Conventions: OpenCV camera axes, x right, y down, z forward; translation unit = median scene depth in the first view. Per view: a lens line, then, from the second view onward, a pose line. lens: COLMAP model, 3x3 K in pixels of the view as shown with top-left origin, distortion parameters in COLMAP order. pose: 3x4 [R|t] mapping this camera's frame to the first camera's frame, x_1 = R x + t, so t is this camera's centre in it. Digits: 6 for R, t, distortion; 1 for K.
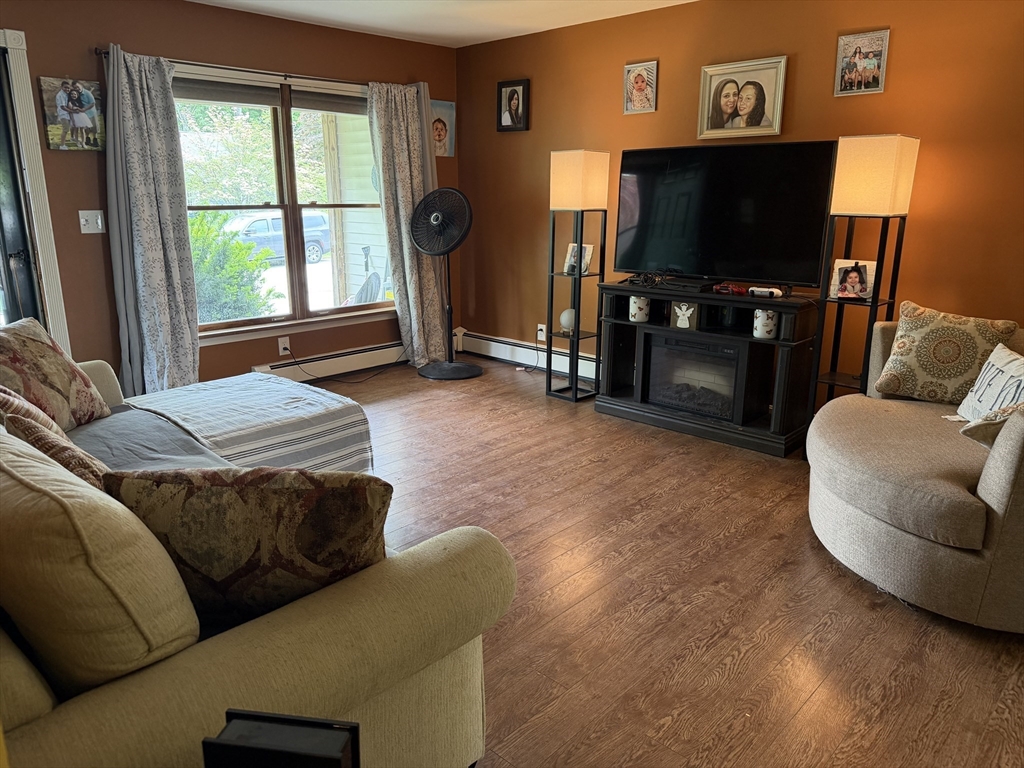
lens RADIAL K [[725.2, 0, 512.0], [0, 725.2, 384.0], [0, 0, 1]] dist [0.069525, -0.126661]
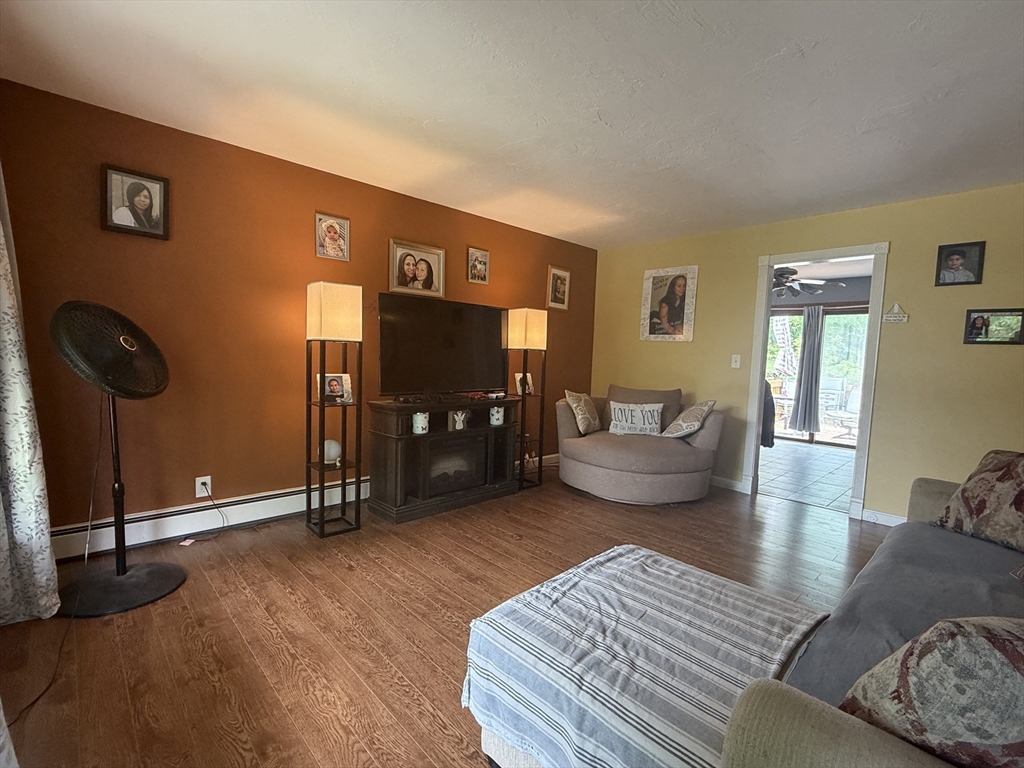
lens RADIAL K [[475.4, 0, 512.0], [0, 475.4, 384.0], [0, 0, 1]] dist [-0.000720, -0.000145]
pose [[0.038759, -0.065555, 0.997096, -0.615053], [0.220442, 0.973822, 0.055456, -0.180326], [-0.974630, 0.217652, 0.052195, 0.813754]]
